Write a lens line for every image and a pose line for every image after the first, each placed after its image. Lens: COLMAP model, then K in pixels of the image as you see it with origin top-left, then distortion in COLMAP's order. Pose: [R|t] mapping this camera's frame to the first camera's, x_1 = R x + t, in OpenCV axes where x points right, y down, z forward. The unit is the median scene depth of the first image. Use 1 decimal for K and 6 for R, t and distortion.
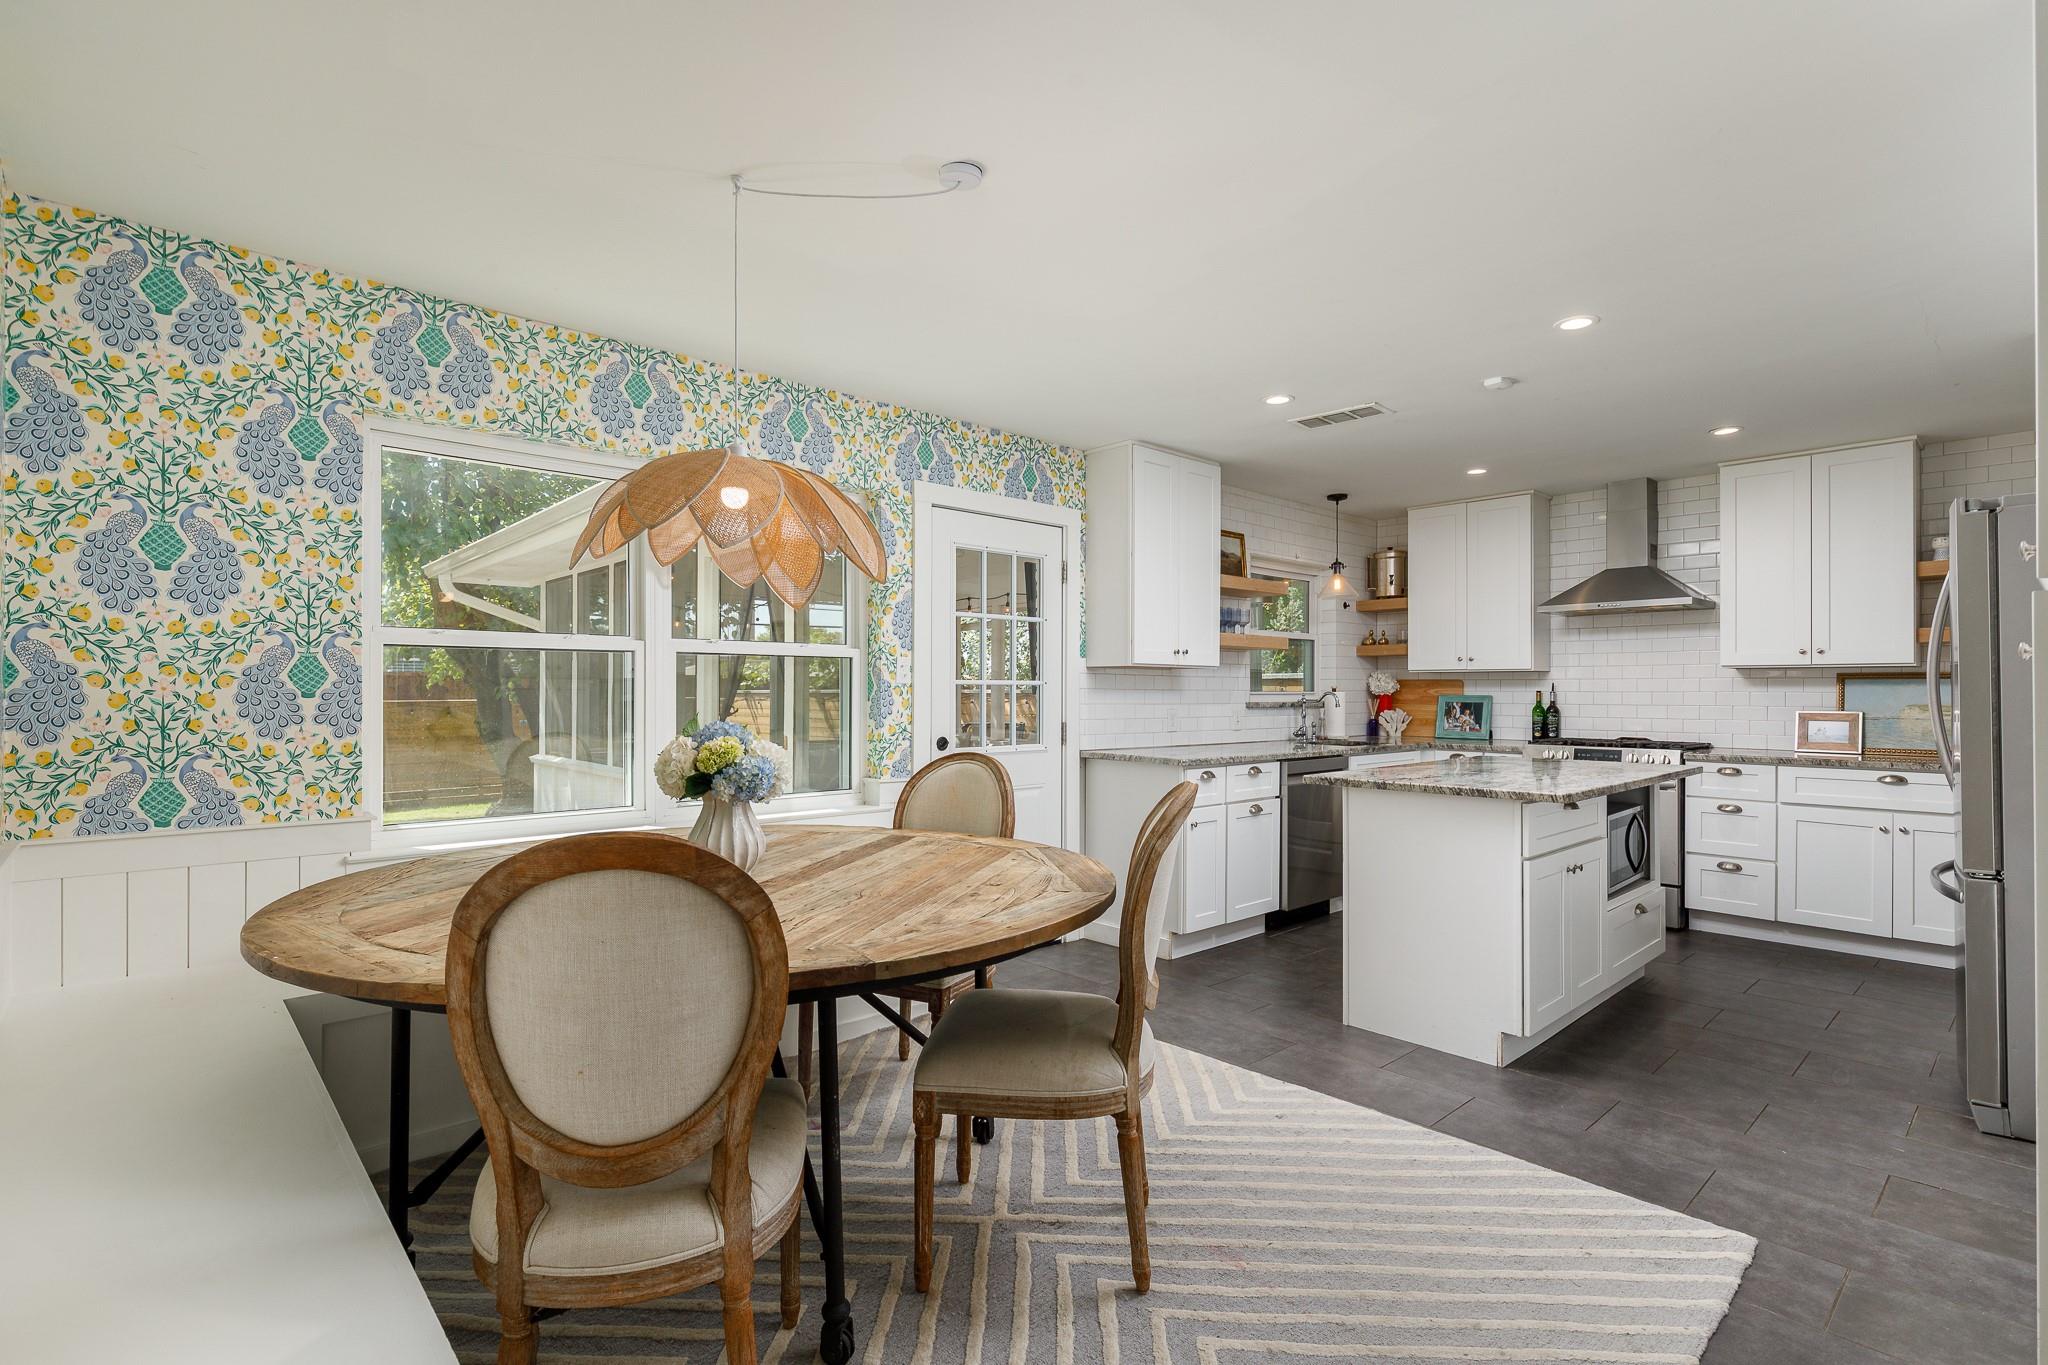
lens RADIAL K [[970.6, 0, 1020.1], [0, 970.6, 686.0], [0, 0, 1]] dist [0.000514, -0.000929]
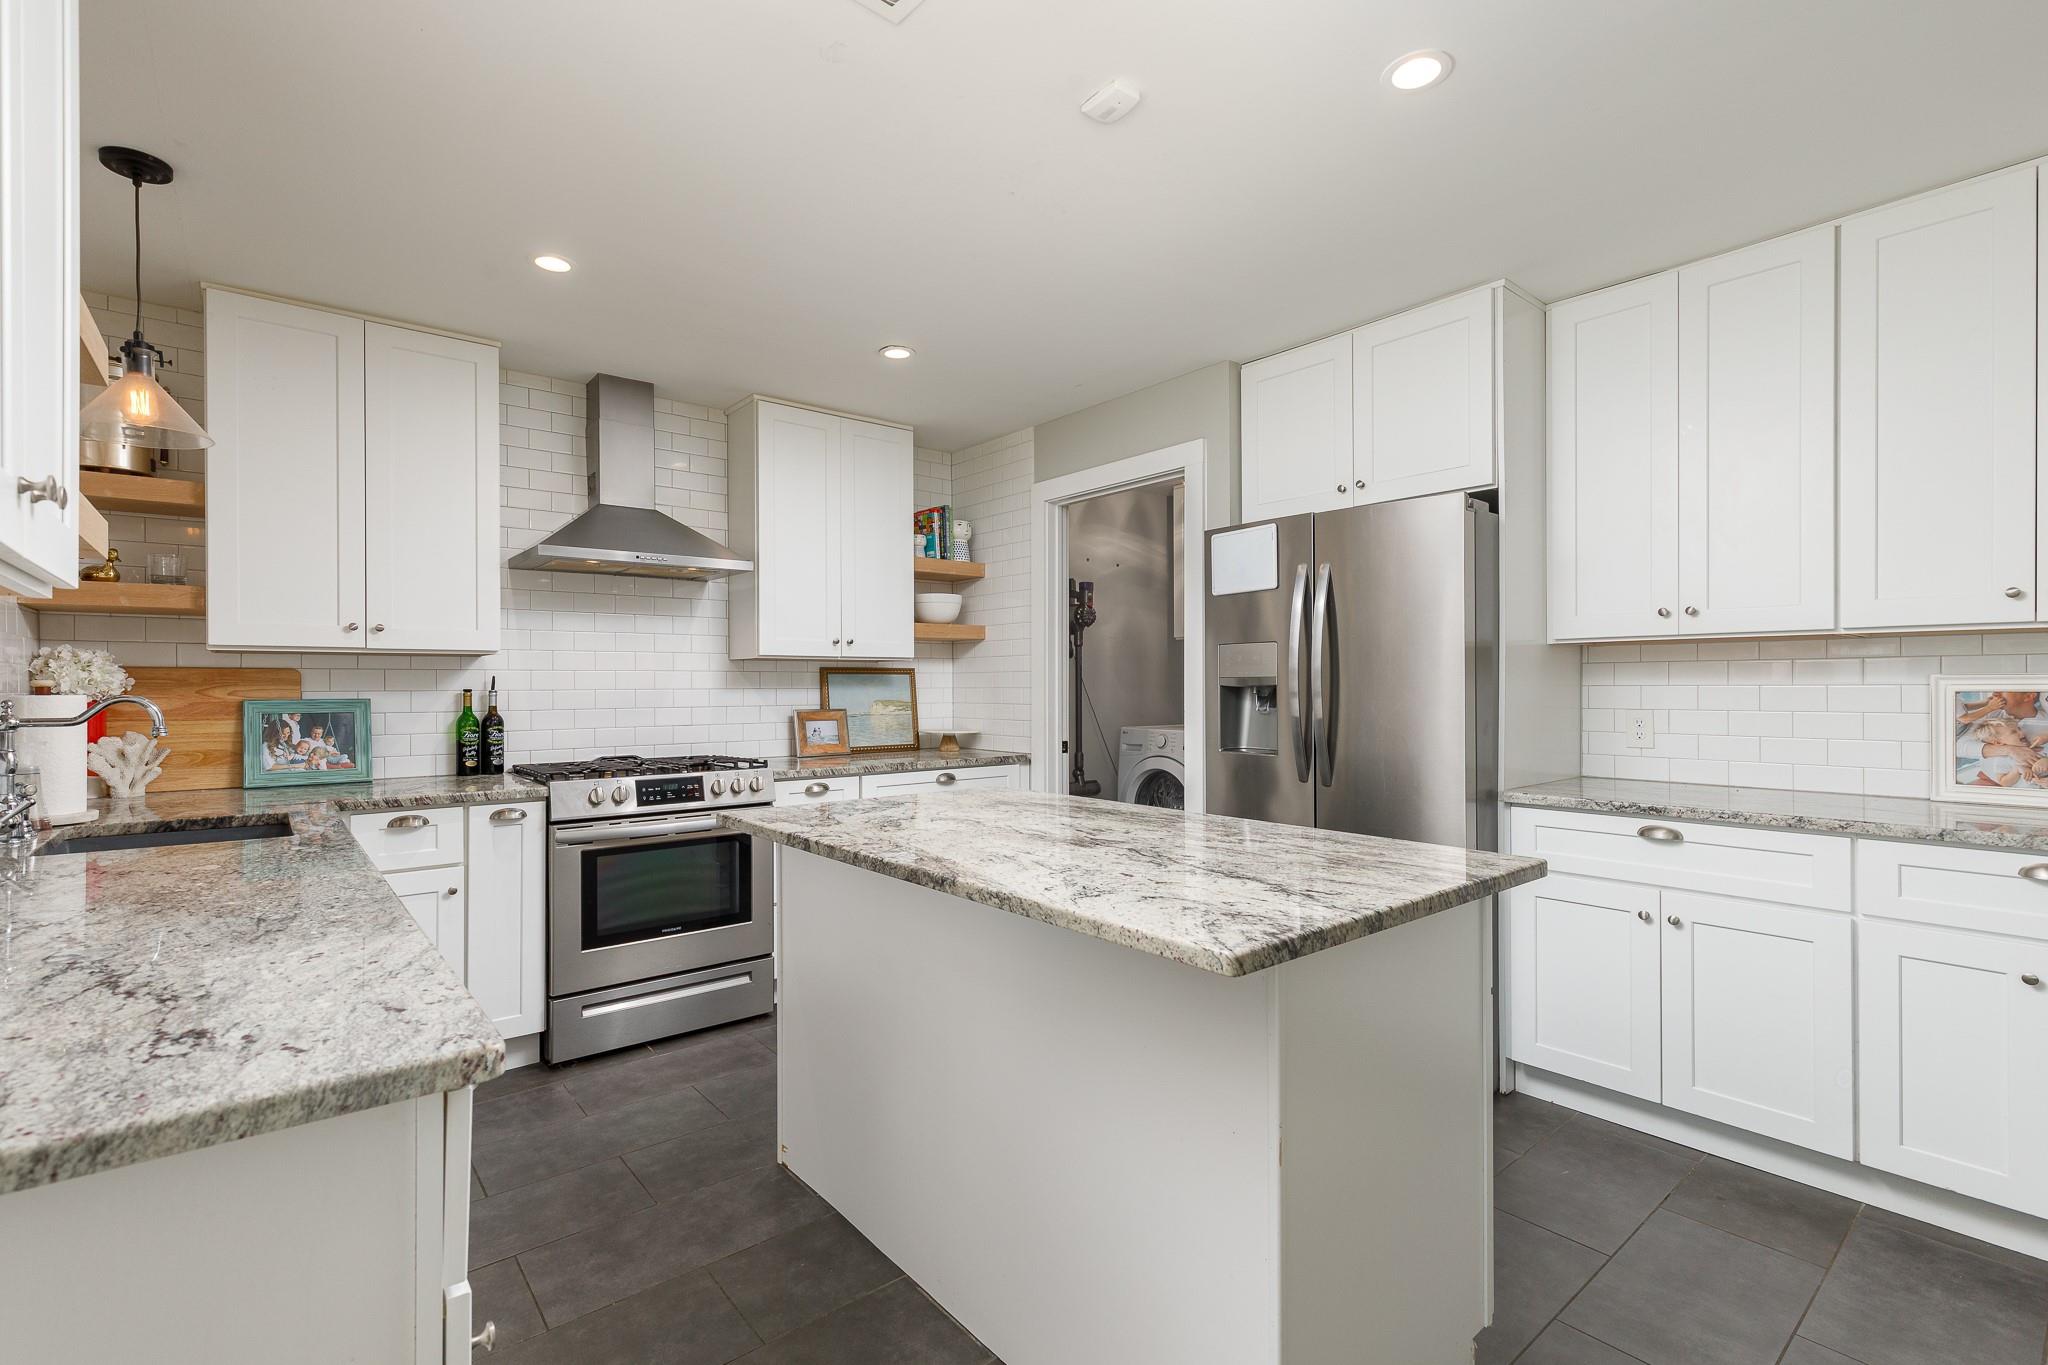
lens RADIAL K [[924.2, 0, 1024.0], [0, 924.2, 682.5], [0, 0, 1]] dist [0.009697, -0.000313]
pose [[0.048009, 0.001757, 0.998845, -0.012137], [0.001493, 0.999997, -0.001831, 0.002722], [-0.998846, 0.001579, 0.048006, 0.719218]]
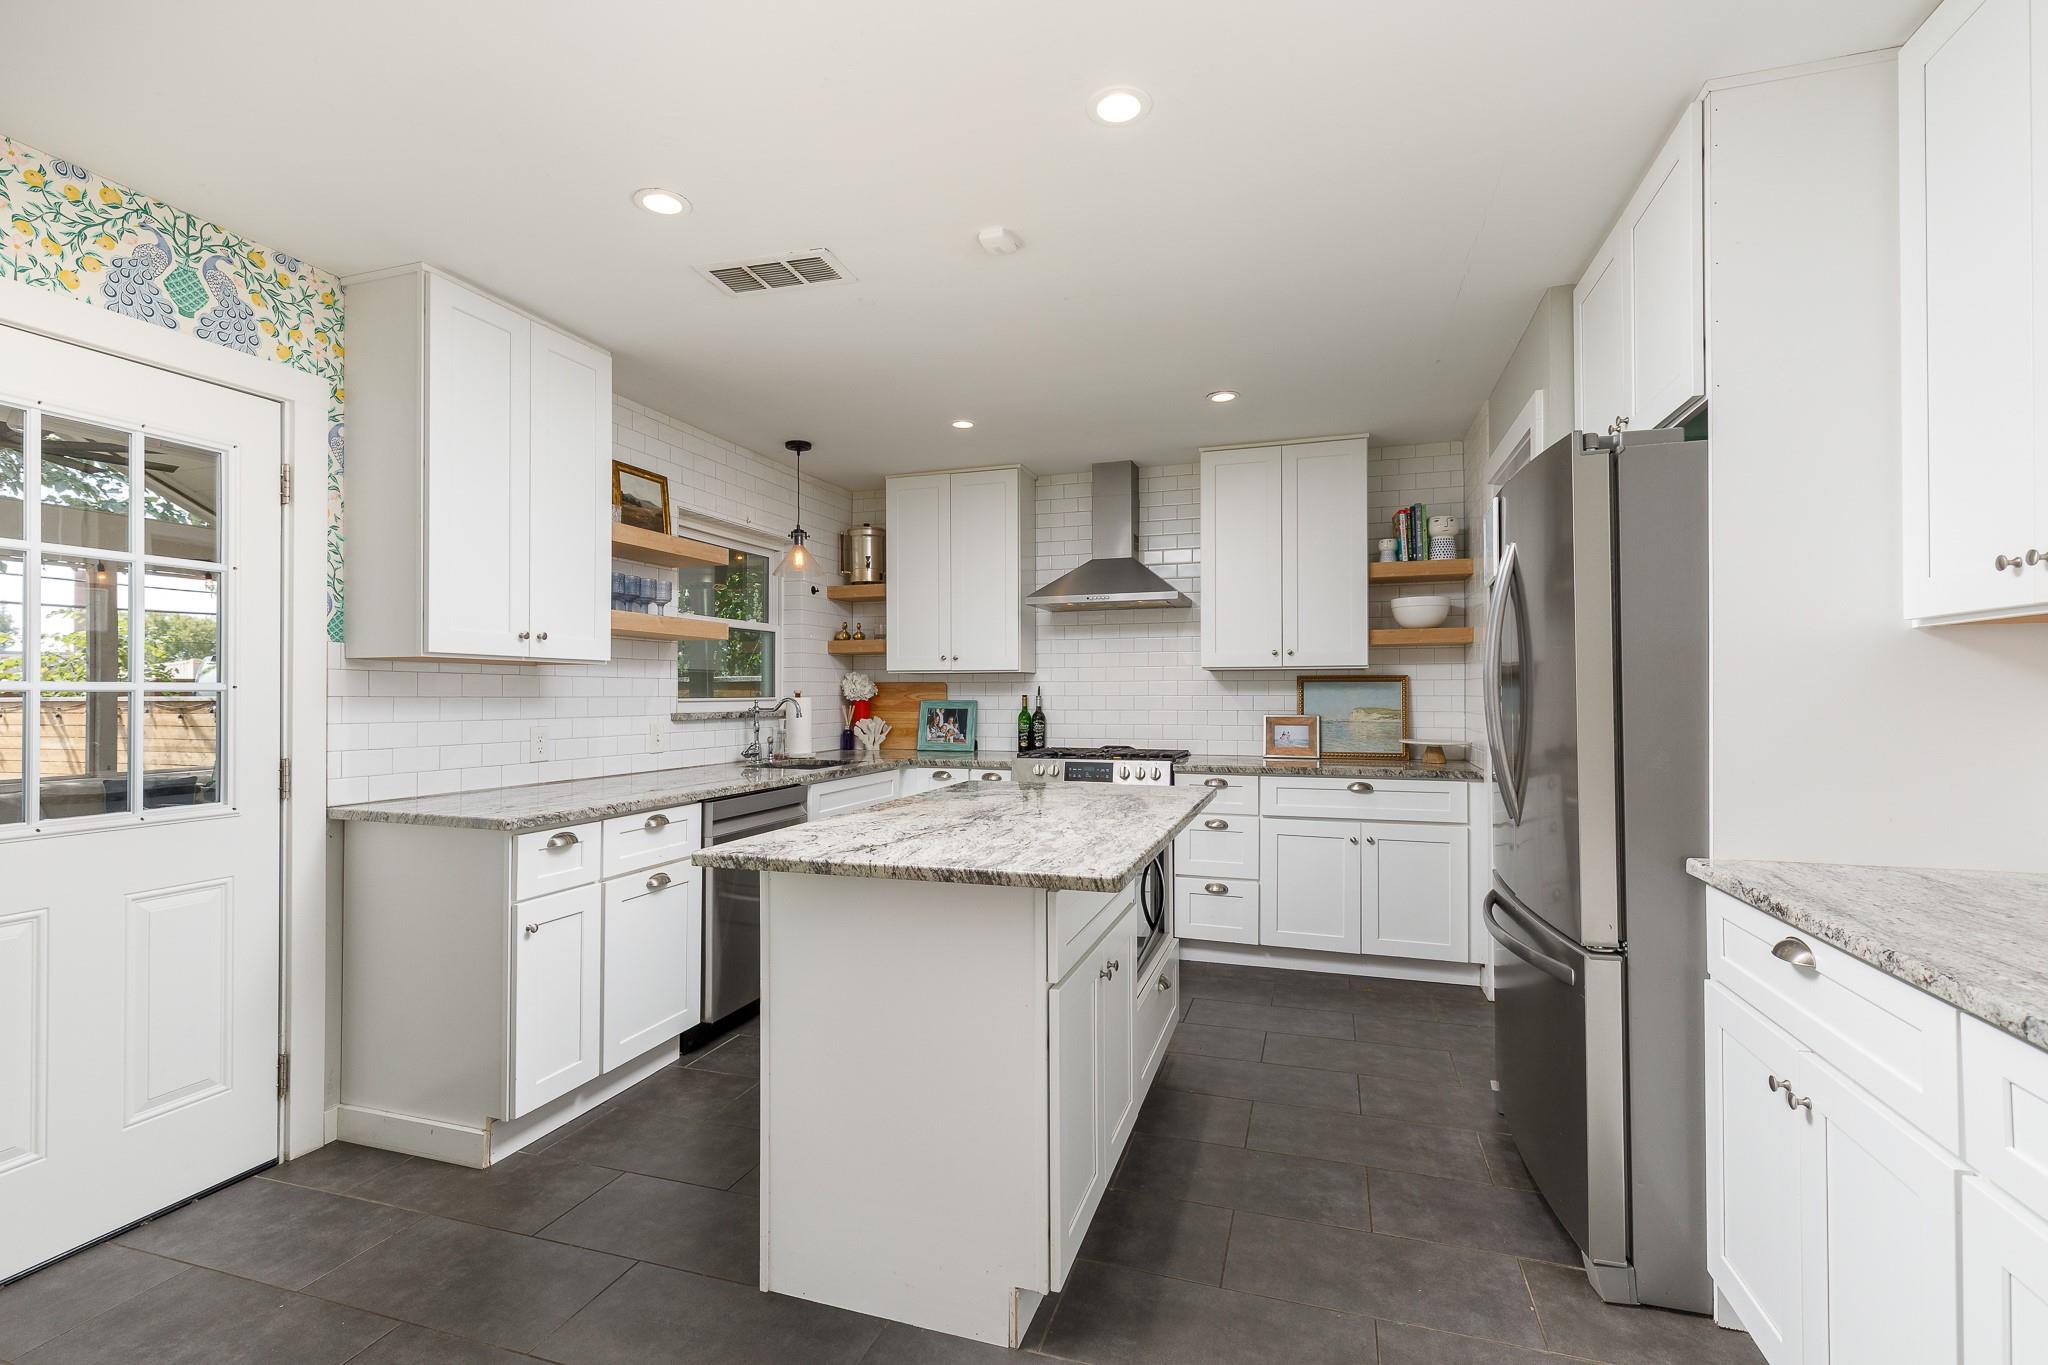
lens RADIAL K [[924.2, 0, 1024.0], [0, 924.2, 682.5], [0, 0, 1]] dist [0.009697, -0.000313]
pose [[0.869832, 0.001282, 0.493346, 0.132504], [0.002297, 0.999975, -0.006650, -0.000964], [-0.493342, 0.006918, 0.869808, 0.300859]]
